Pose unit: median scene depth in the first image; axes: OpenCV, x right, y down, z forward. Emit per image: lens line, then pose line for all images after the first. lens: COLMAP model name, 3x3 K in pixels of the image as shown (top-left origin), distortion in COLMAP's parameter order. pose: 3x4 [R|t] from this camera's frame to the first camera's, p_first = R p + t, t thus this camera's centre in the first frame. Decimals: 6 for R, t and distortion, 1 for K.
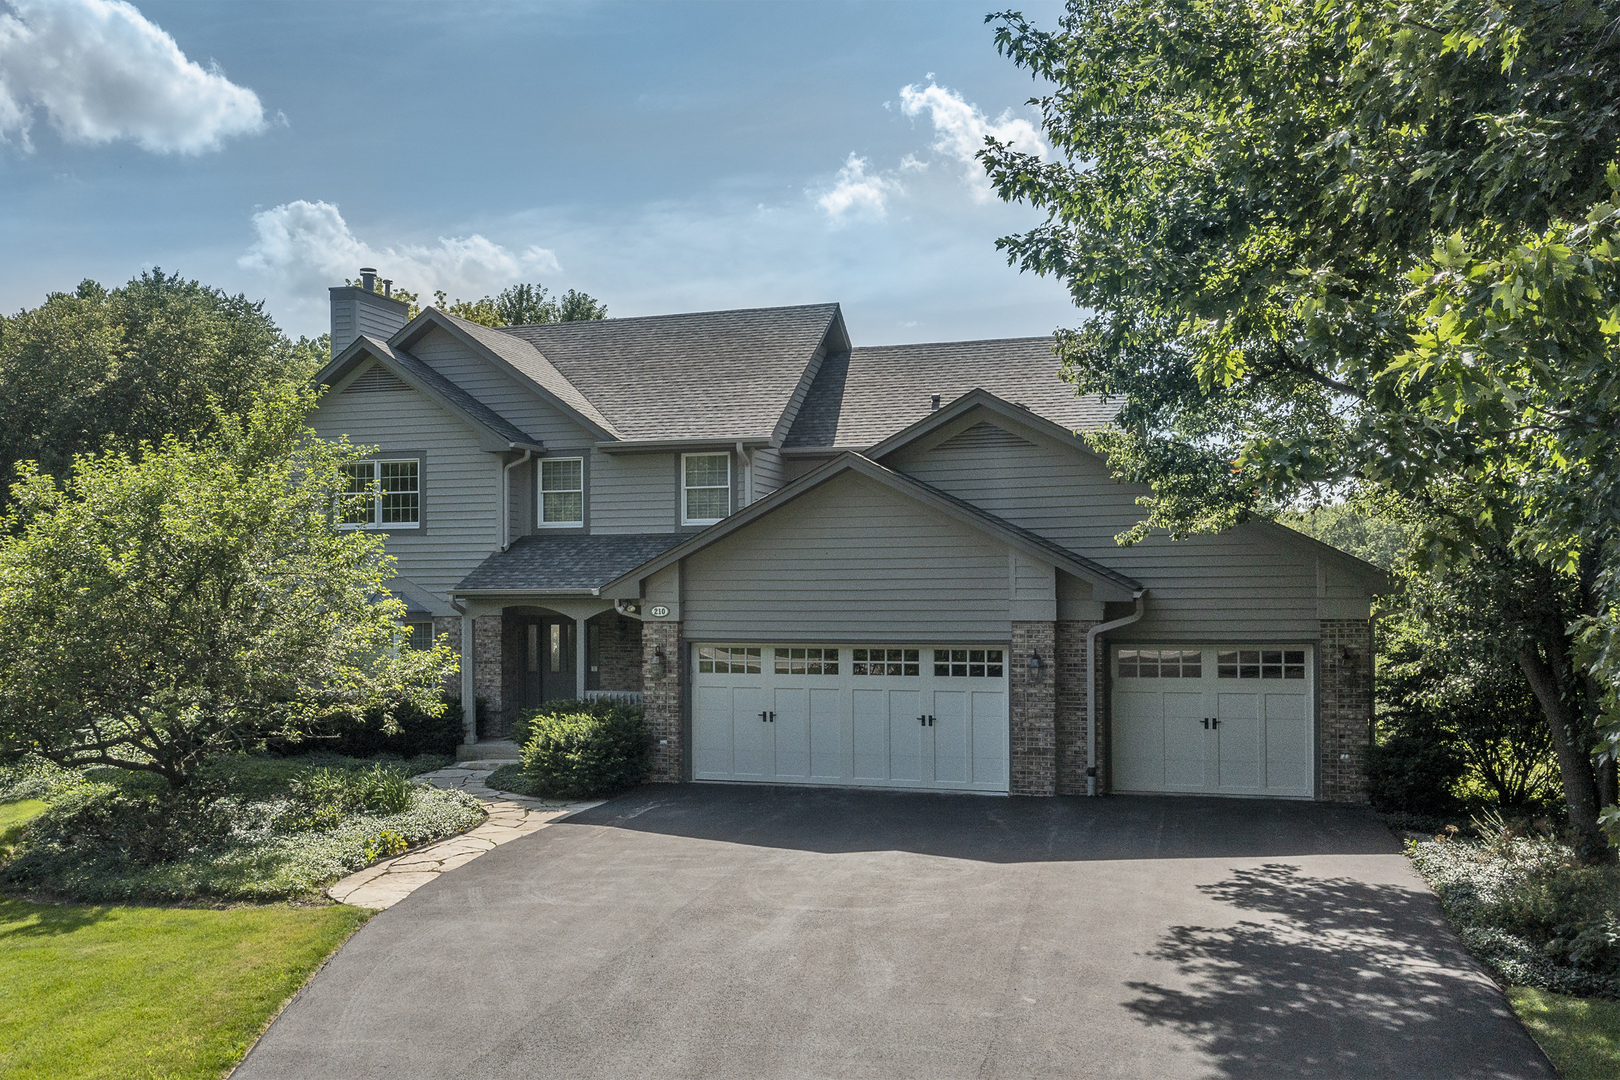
lens RADIAL K [[1310.5, 0, 810.0], [0, 1310.5, 540.0], [0, 0, 1]] dist [-0.001875, -0.001993]
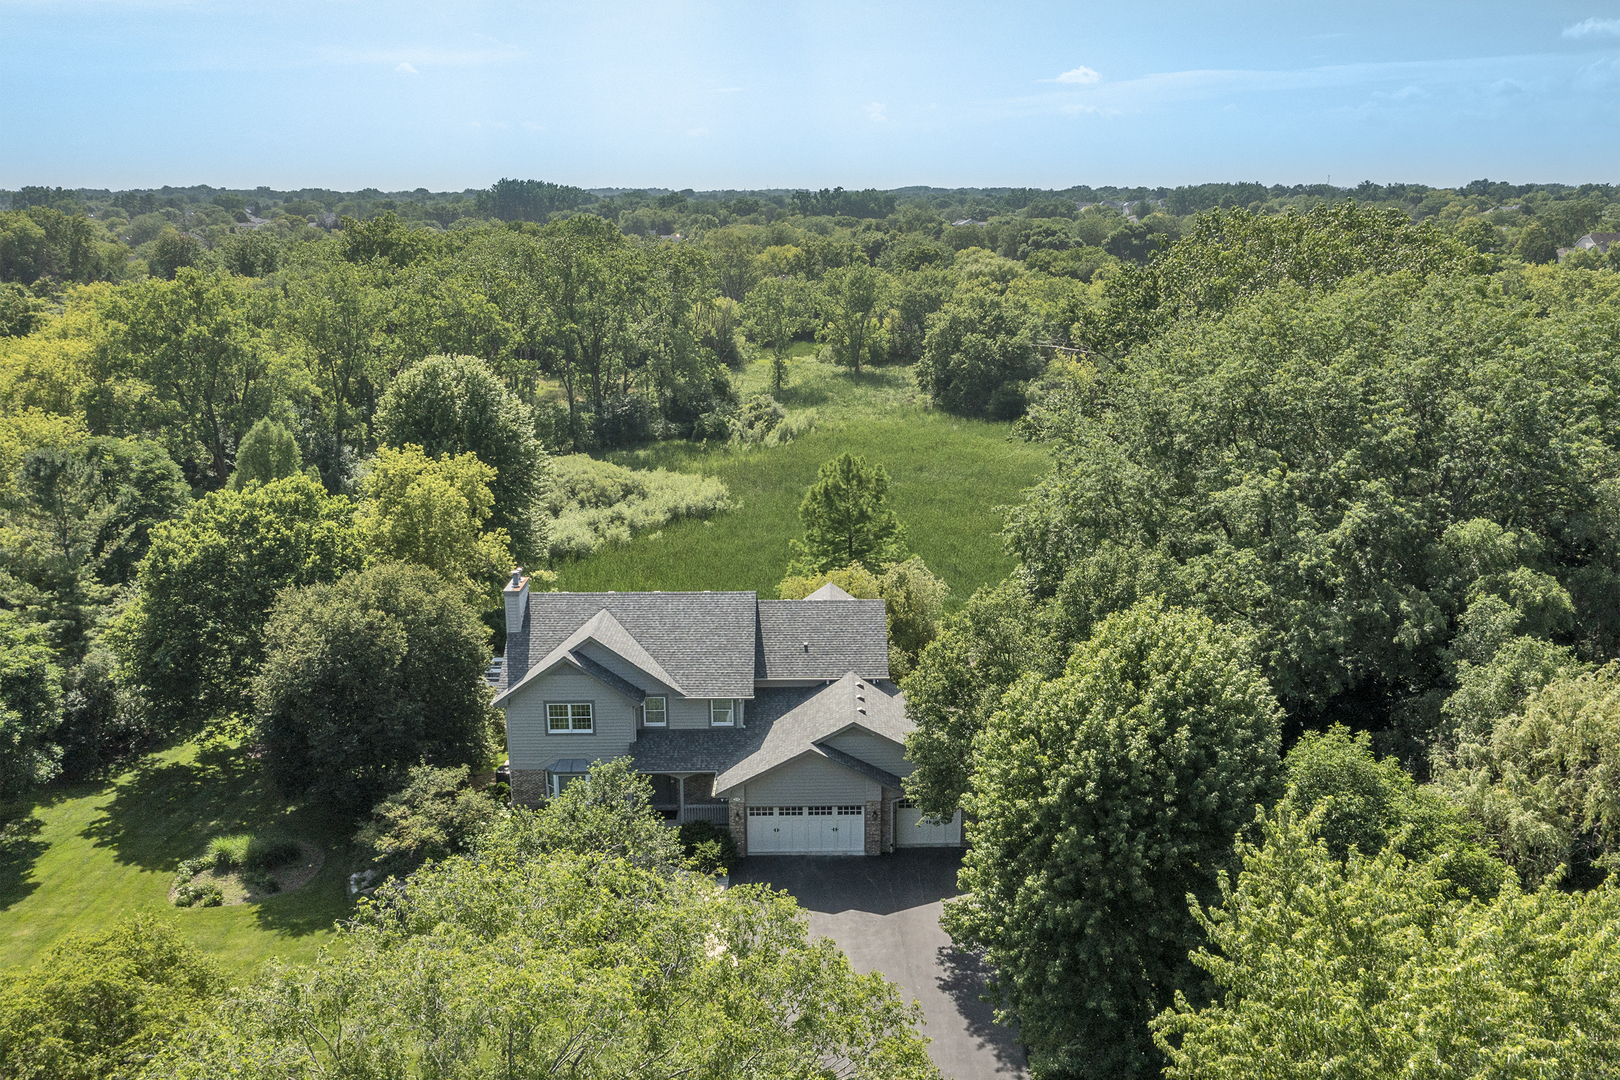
lens RADIAL K [[1310.5, 0, 810.0], [0, 1310.5, 540.0], [0, 0, 1]] dist [-0.001875, -0.001993]
pose [[0.956419, -0.069839, 0.283523, -0.720022], [-0.020171, 0.952854, 0.302757, -1.313014], [-0.291300, -0.295282, 0.909919, -1.373966]]
